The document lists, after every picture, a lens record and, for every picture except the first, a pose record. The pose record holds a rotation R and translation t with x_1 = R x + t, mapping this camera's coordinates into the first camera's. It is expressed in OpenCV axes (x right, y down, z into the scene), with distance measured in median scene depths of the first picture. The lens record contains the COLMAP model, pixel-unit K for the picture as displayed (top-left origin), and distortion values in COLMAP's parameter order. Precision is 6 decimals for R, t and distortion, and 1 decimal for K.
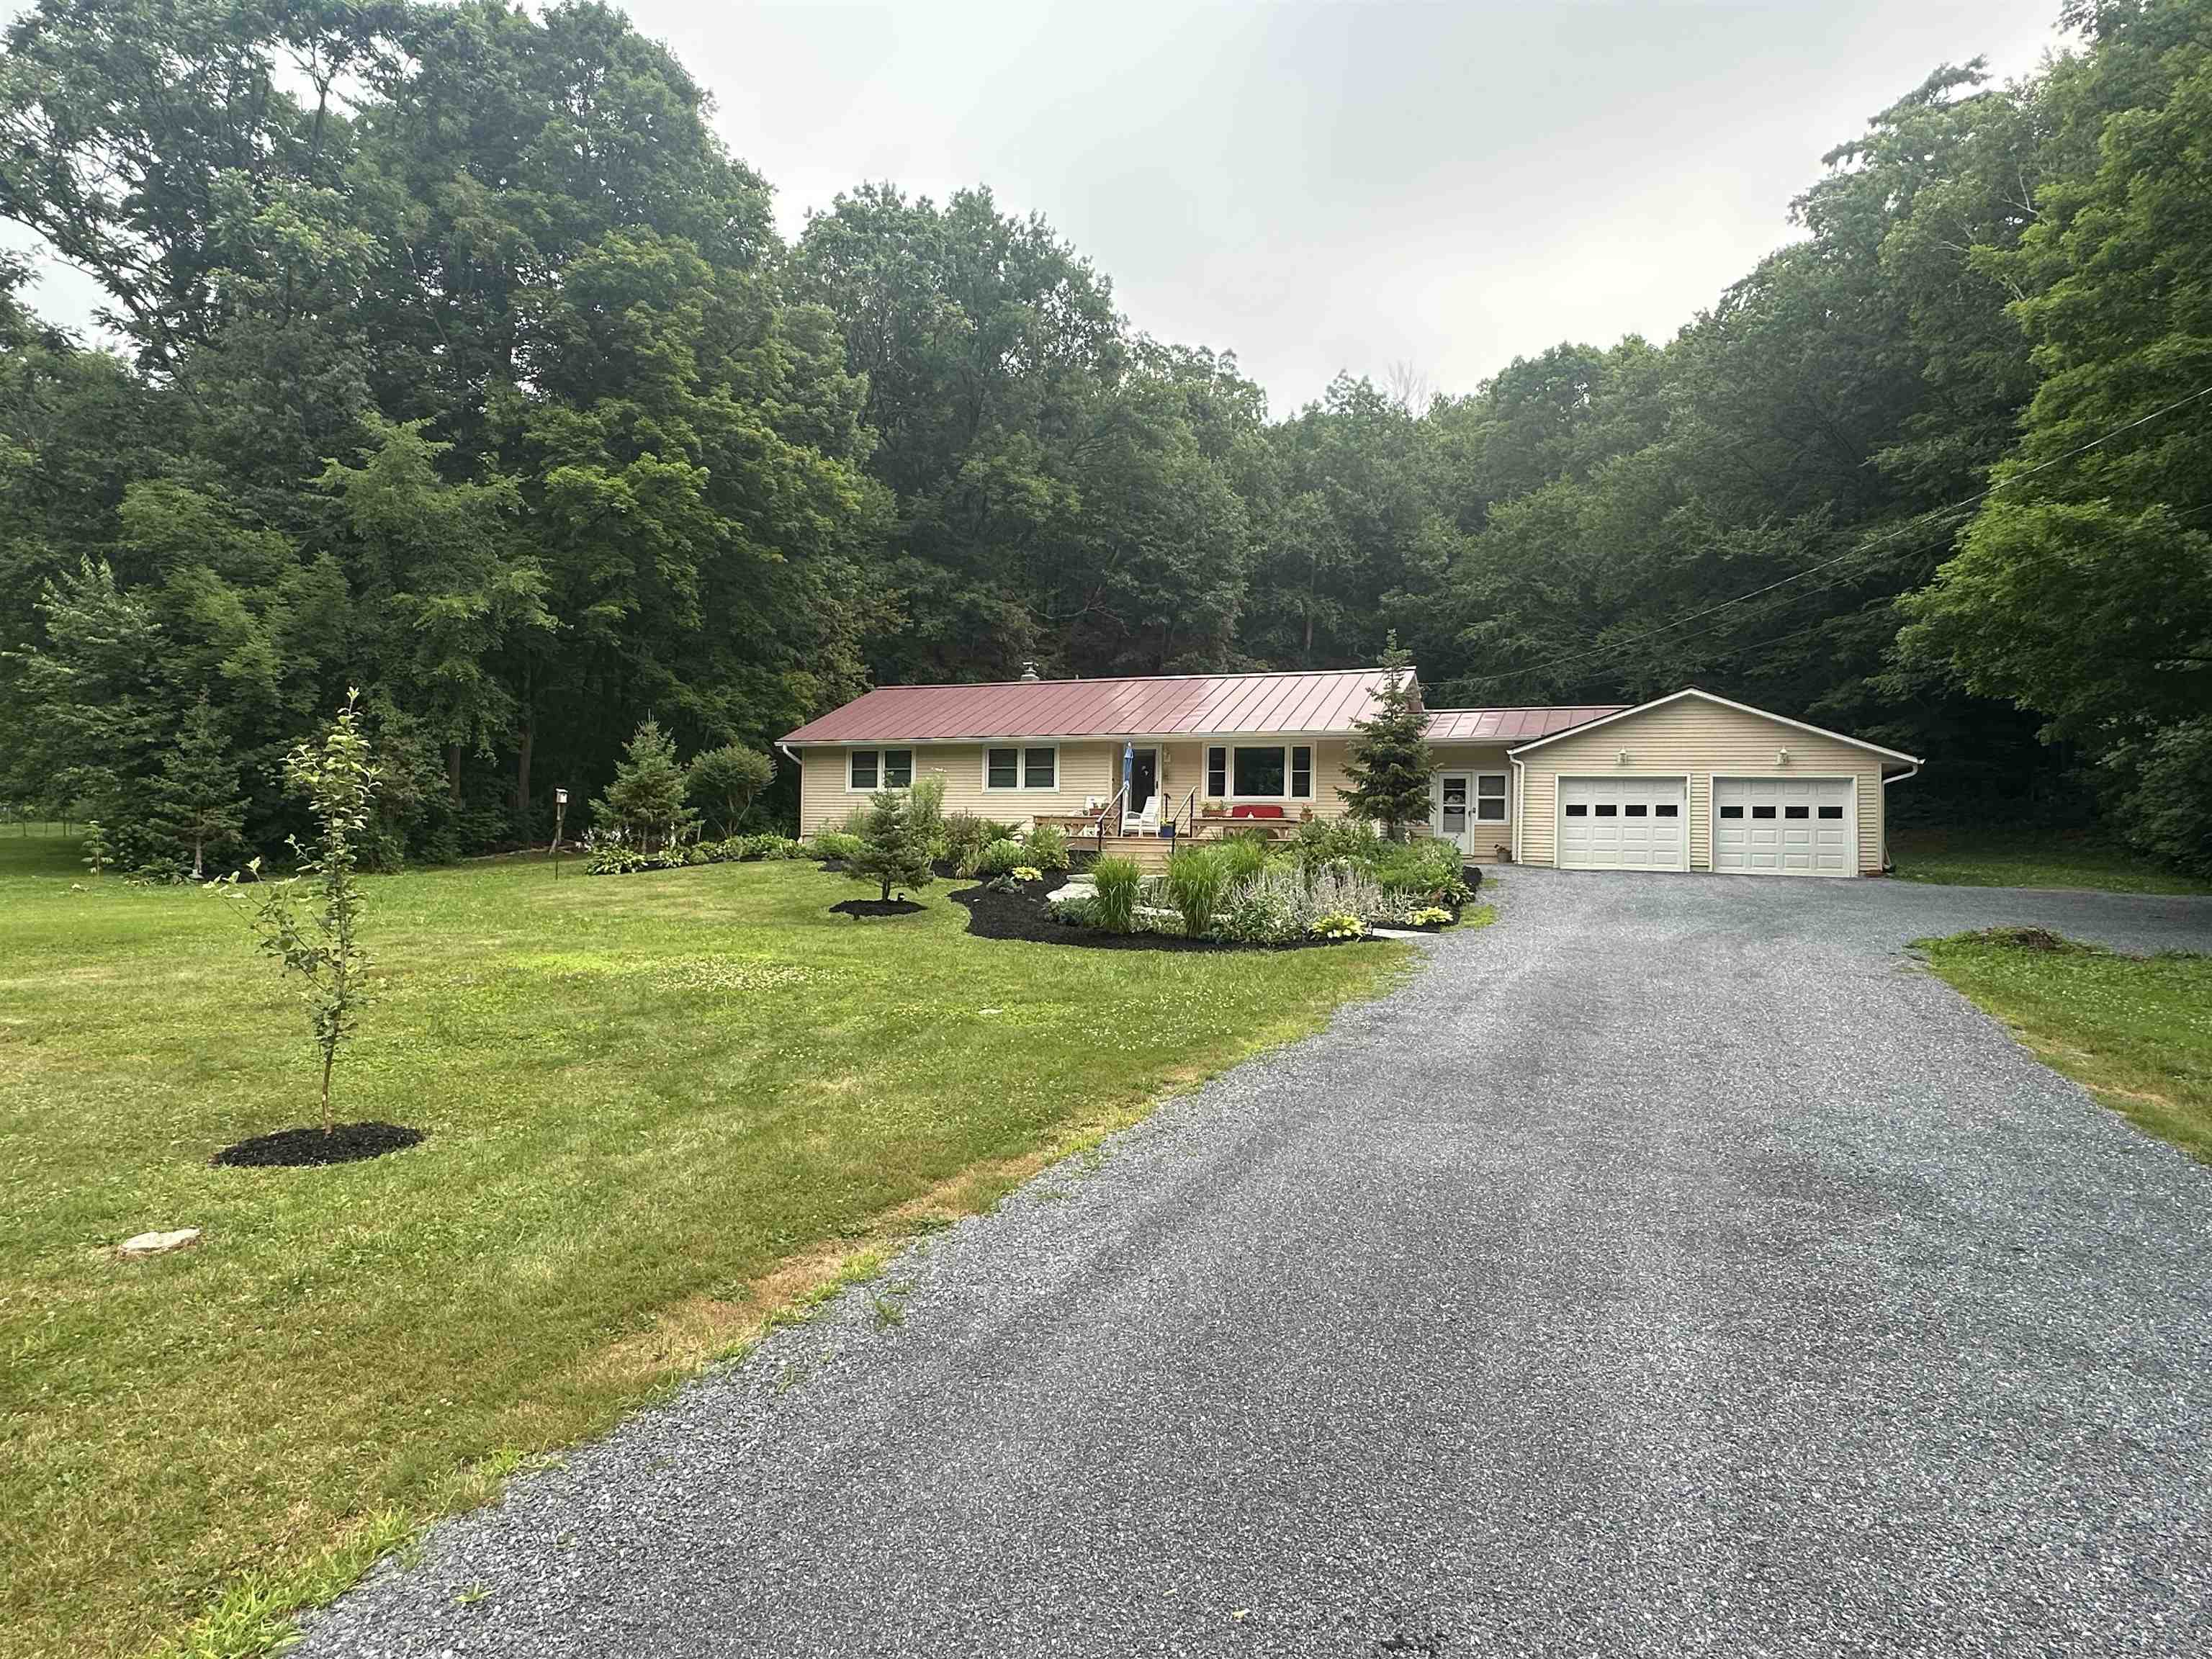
lens RADIAL K [[1249.8, 0, 1091.2], [0, 1249.8, 838.0], [0, 0, 1]] dist [-0.008510, -0.001595]
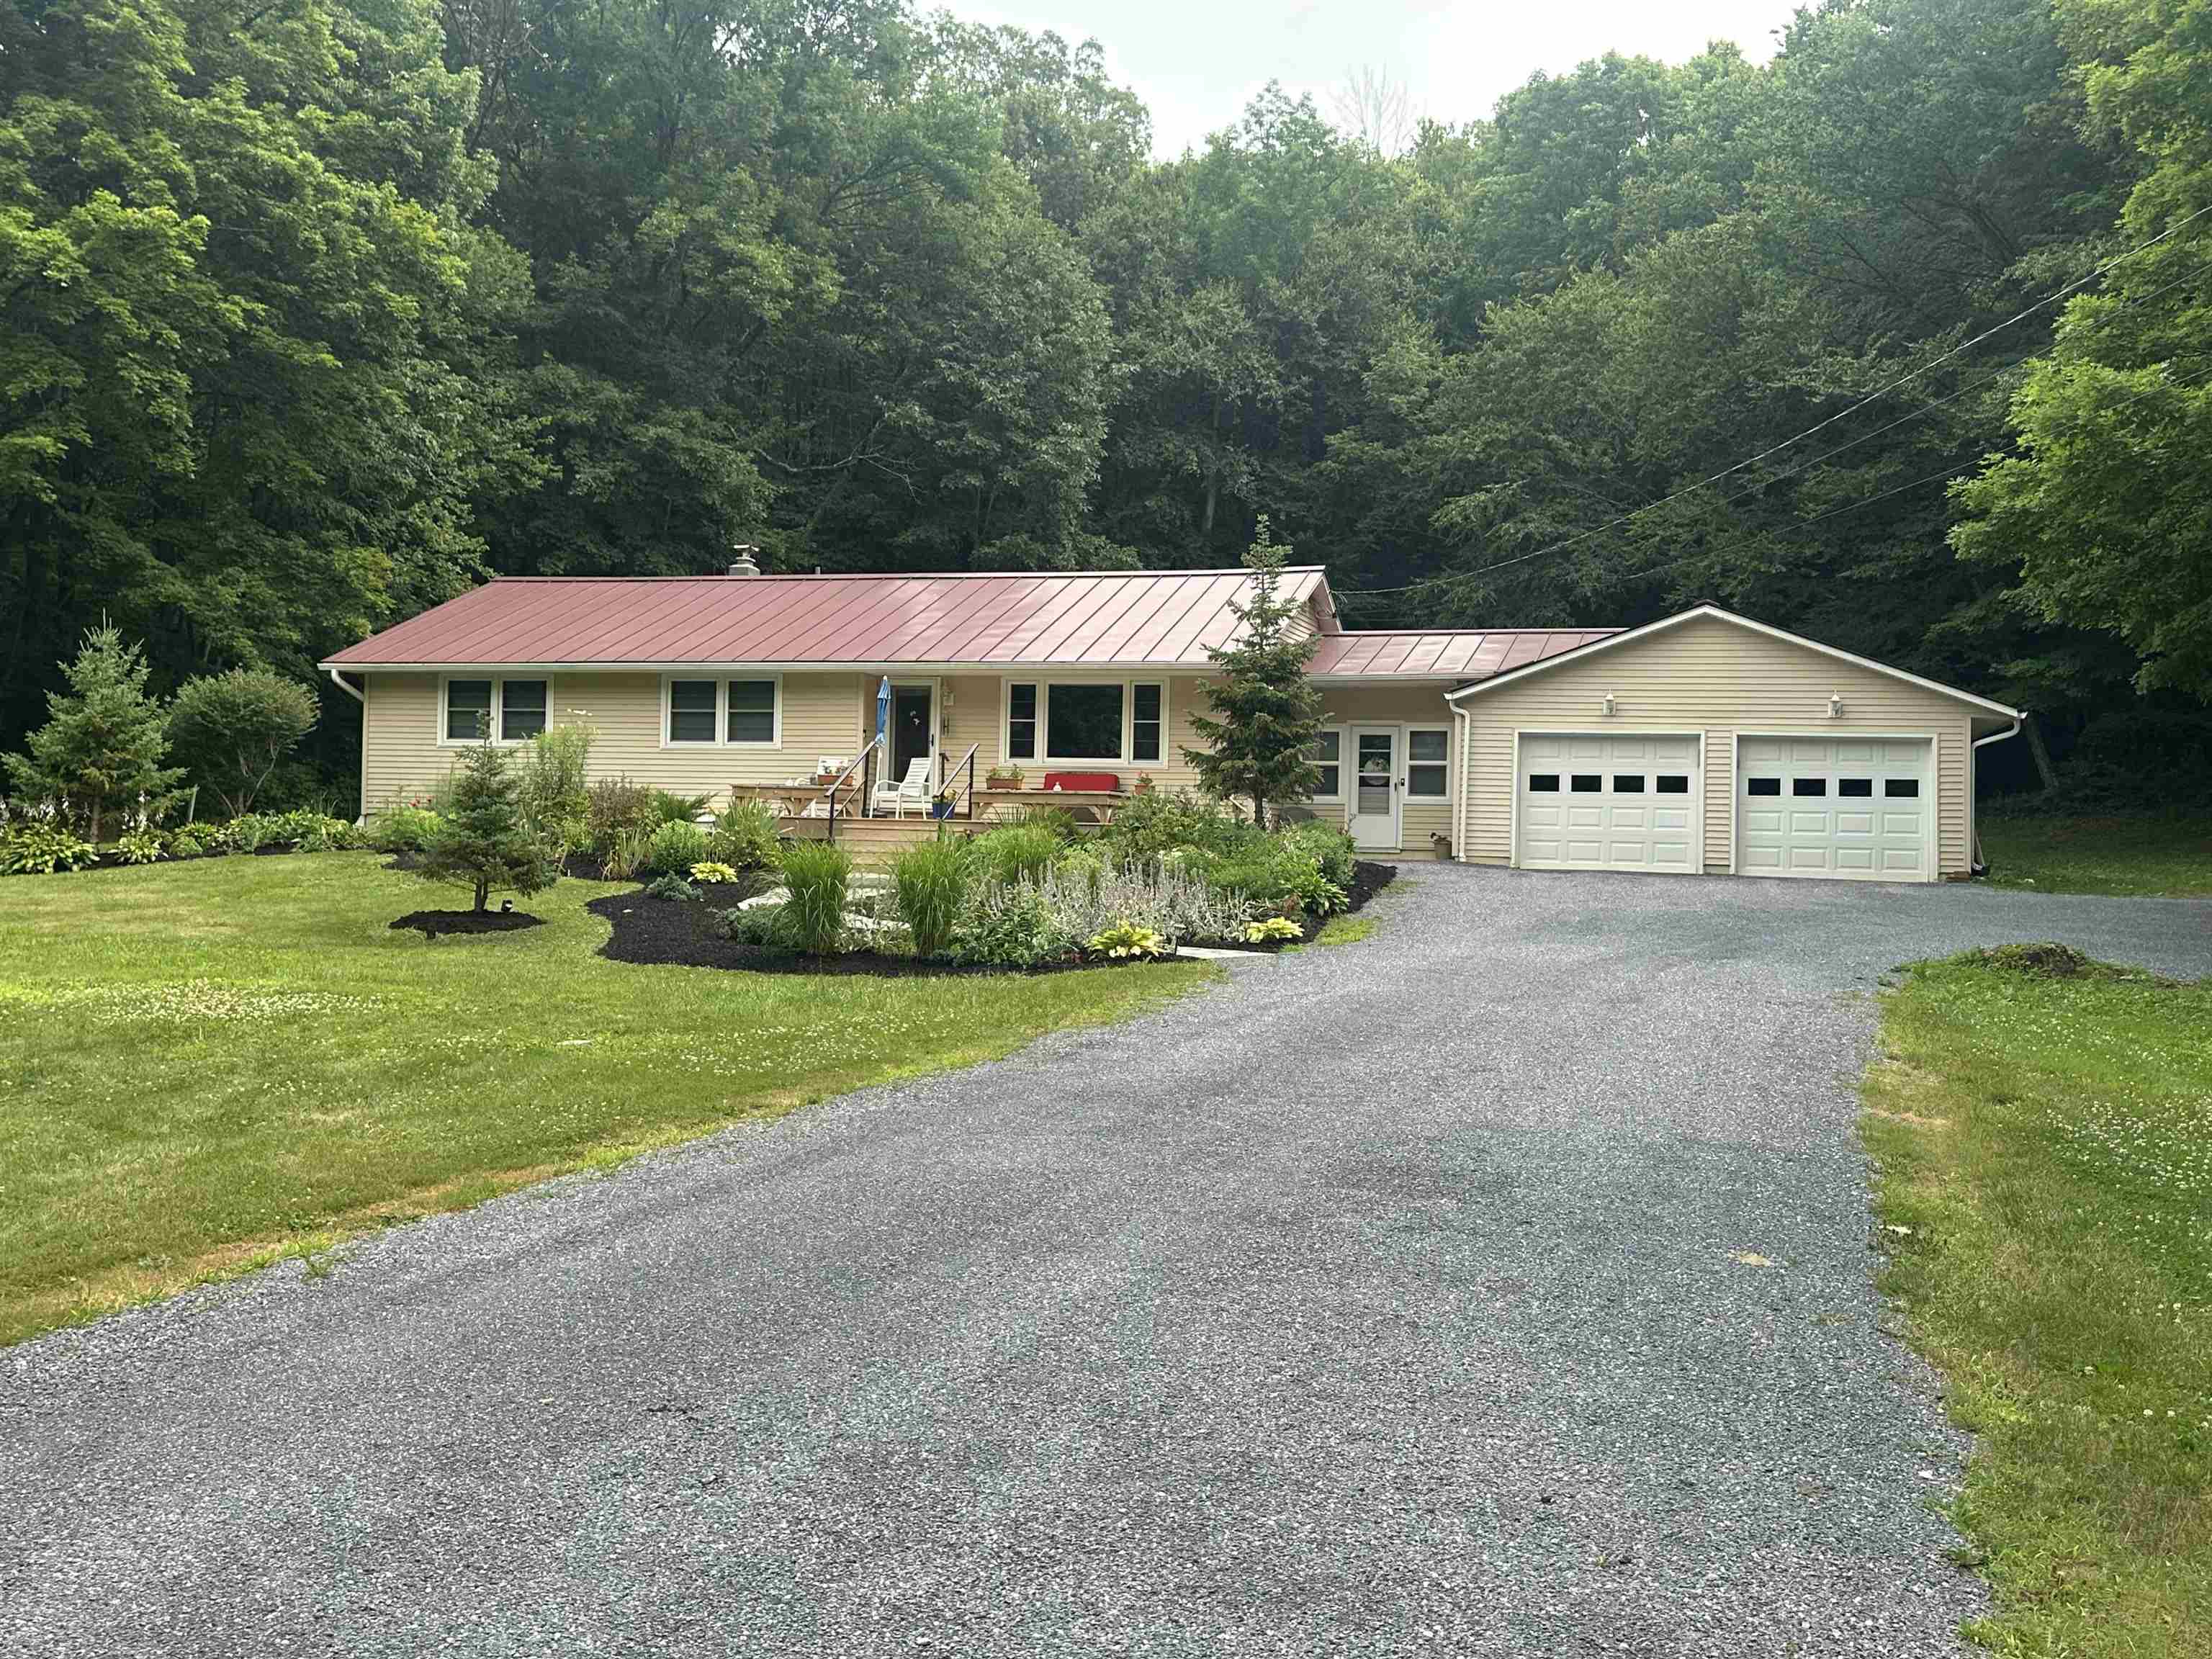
lens RADIAL K [[2061.1, 0, 1119.5], [0, 2061.1, 826.8], [0, 0, 1]] dist [0.087446, -0.118143]
pose [[0.994013, 0.004968, 0.109146, 0.034288], [-0.005042, 0.999987, 0.000403, 0.002323], [-0.109143, -0.000951, 0.994026, -0.086707]]
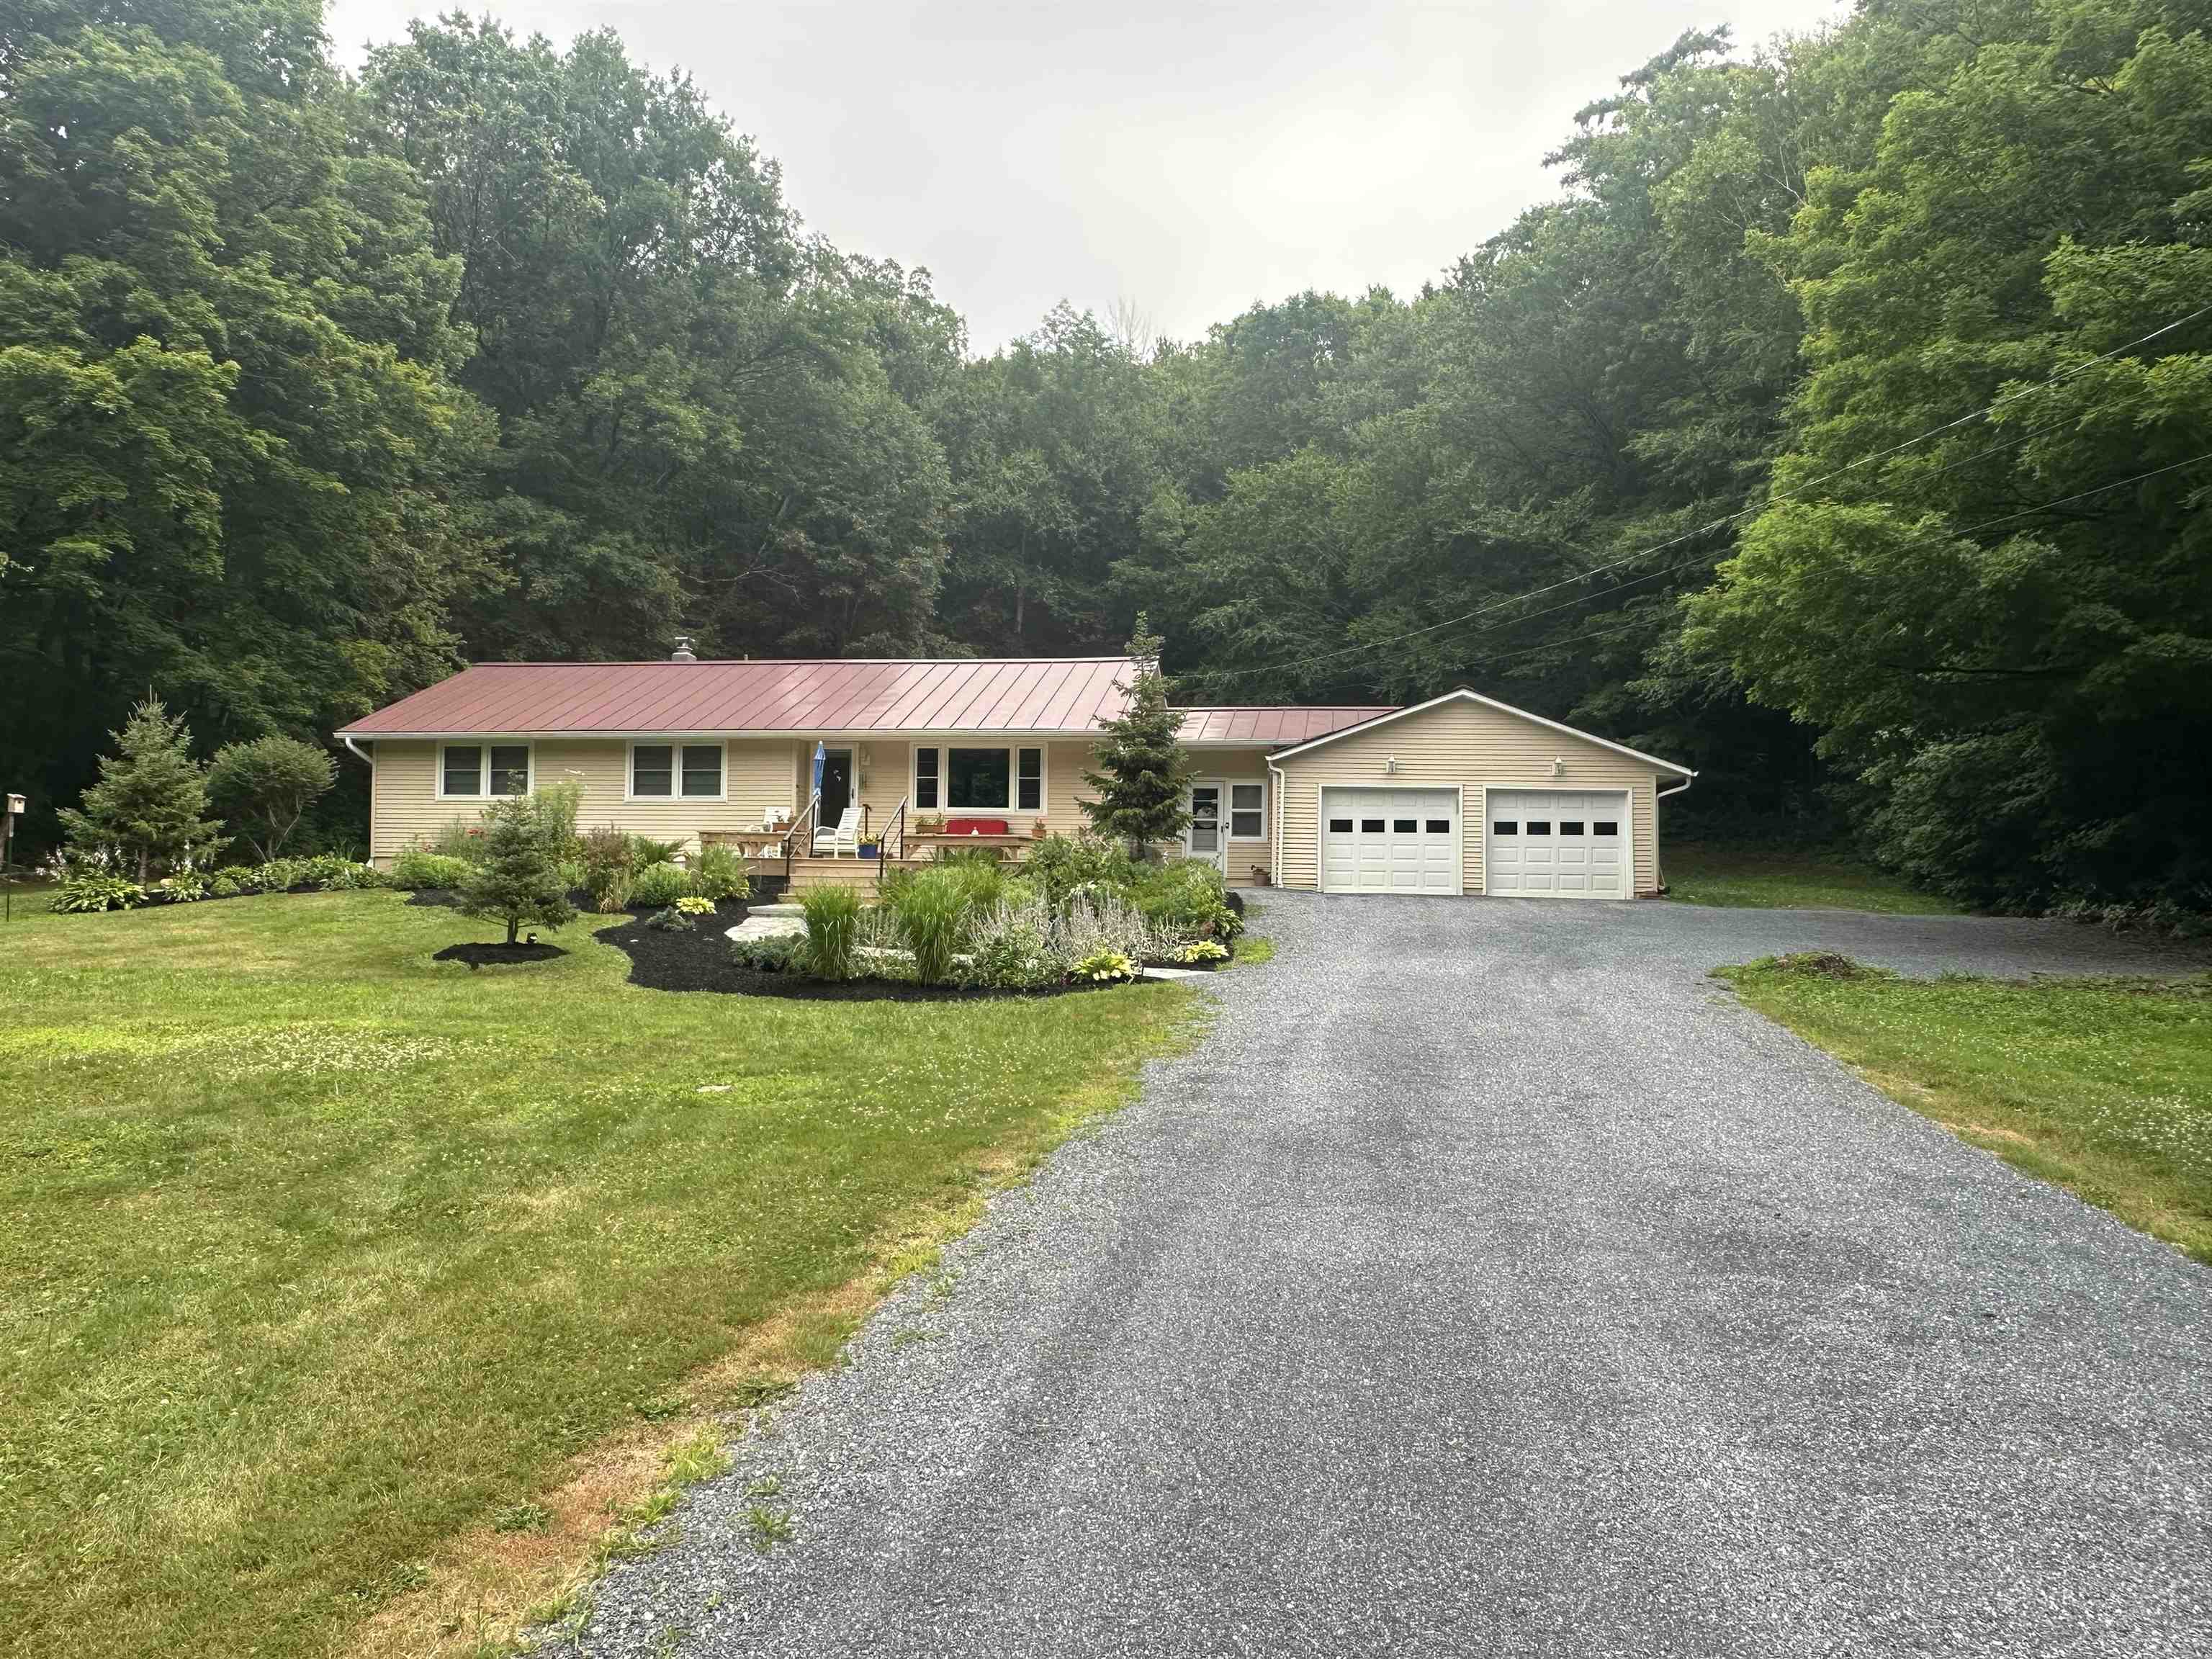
lens RADIAL K [[1515.2, 0, 1107.5], [0, 1515.2, 839.8], [0, 0, 1]] dist [-0.010961, 0.004691]
pose [[0.971307, -0.000557, 0.237830, -0.020899], [0.003288, 0.999933, -0.011087, -0.001126], [-0.237808, 0.011551, 0.971244, 0.010435]]
